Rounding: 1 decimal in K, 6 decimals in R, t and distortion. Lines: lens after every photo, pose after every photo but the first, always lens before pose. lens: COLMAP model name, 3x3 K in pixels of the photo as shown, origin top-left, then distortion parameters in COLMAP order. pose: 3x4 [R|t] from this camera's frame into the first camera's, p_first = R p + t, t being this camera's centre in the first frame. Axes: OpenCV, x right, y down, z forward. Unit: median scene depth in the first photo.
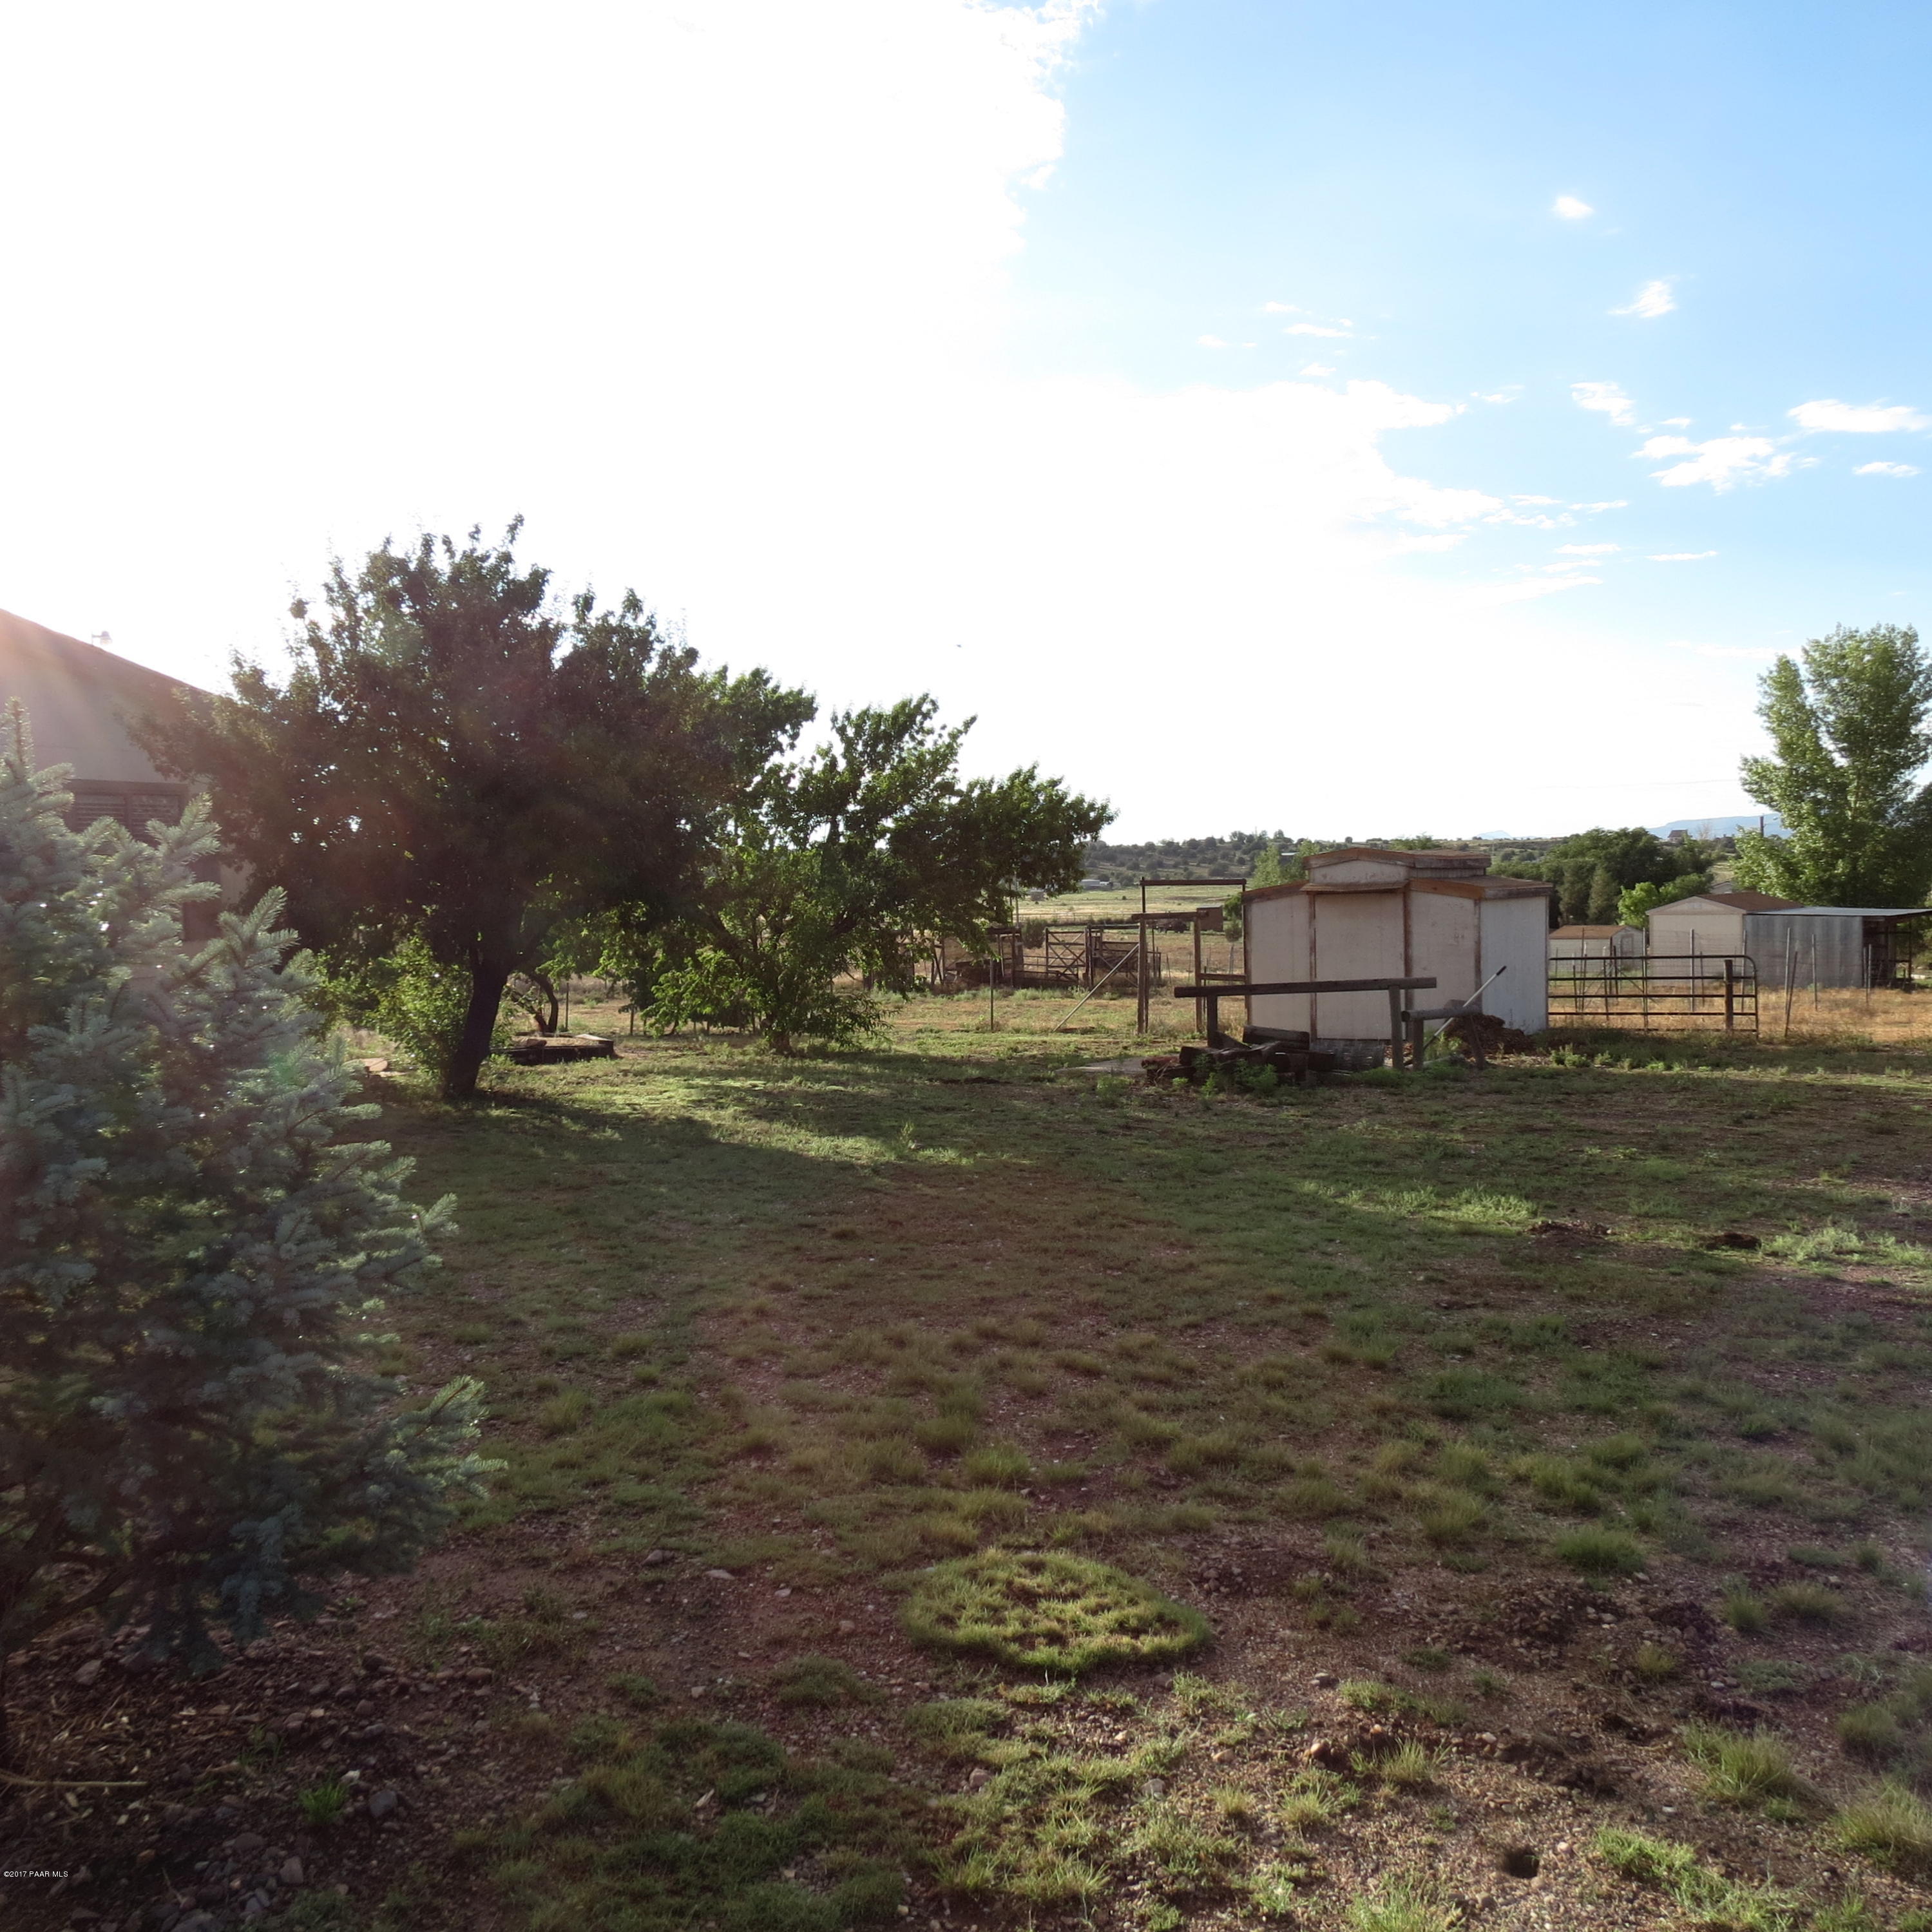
lens RADIAL K [[1823.7, 0, 966.0], [0, 1823.7, 966.0], [0, 0, 1]] dist [-0.028482, 0.019039]
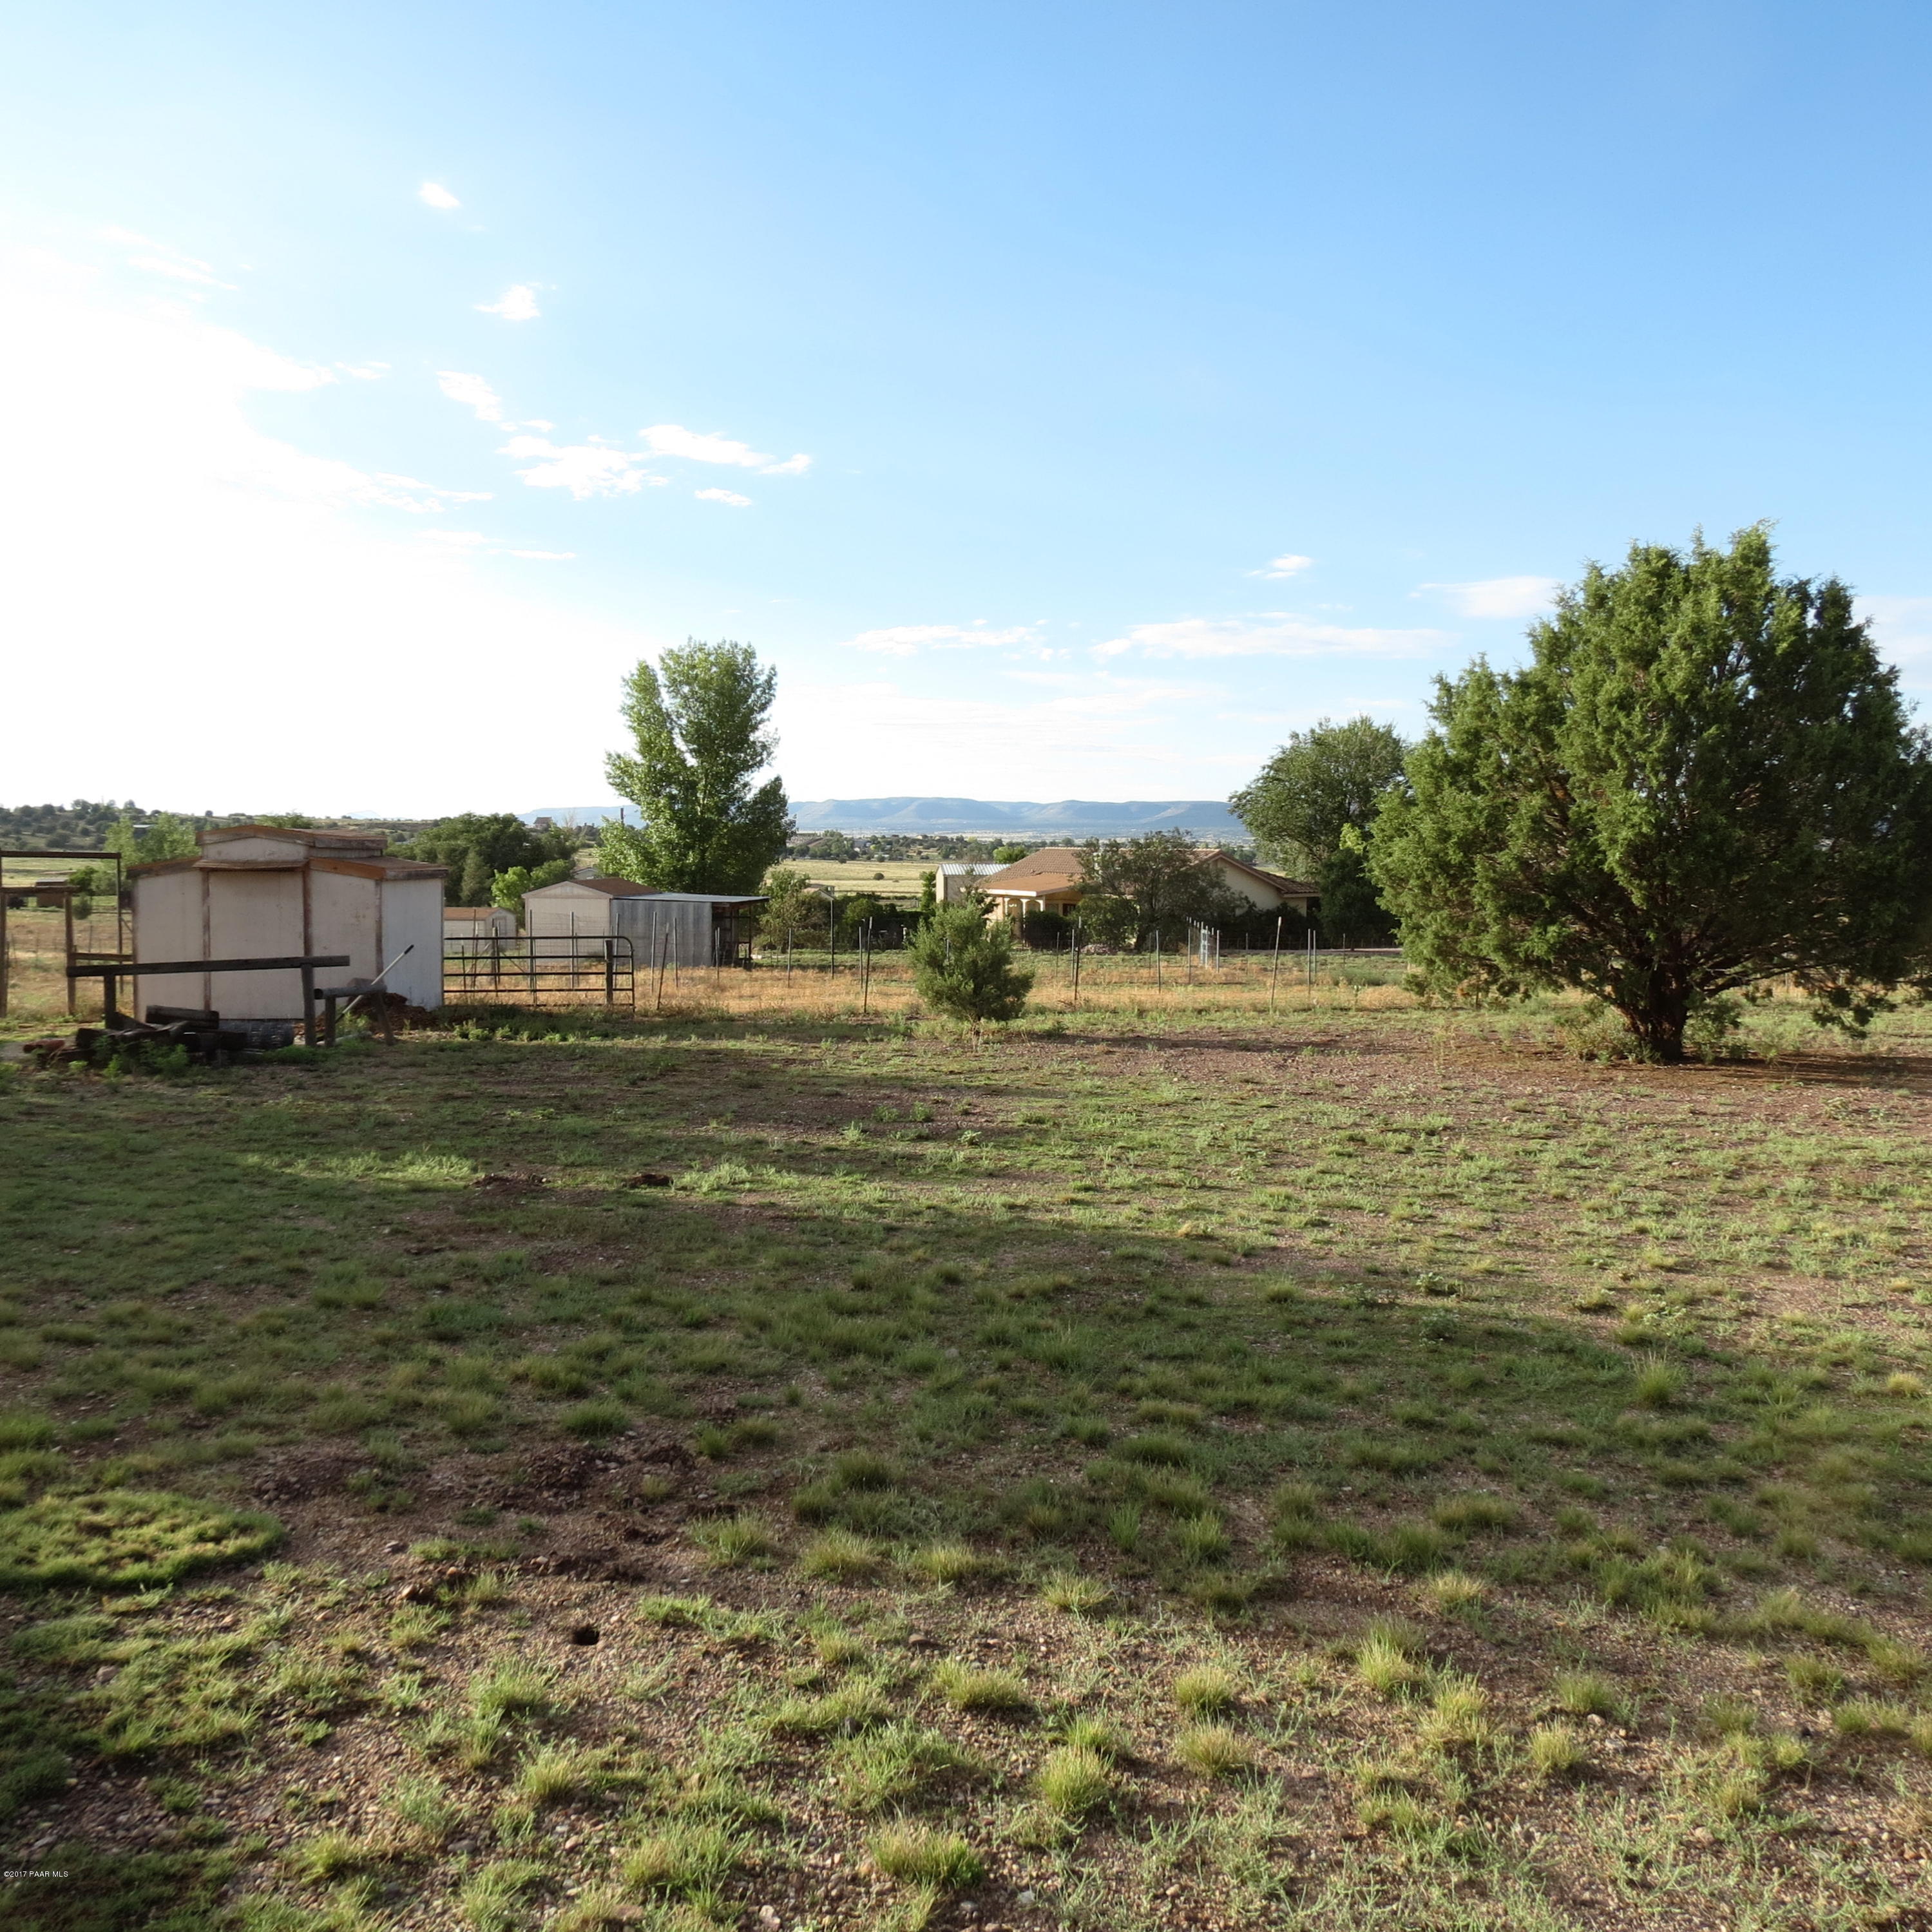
lens RADIAL K [[1862.3, 0, 963.6], [0, 1862.3, 914.9], [0, 0, 1]] dist [-0.121875, 0.174610]
pose [[0.823478, 0.011689, 0.567228, -0.080416], [-0.001521, 0.999830, -0.018396, 0.003707], [-0.567346, 0.014286, 0.823355, -0.084245]]
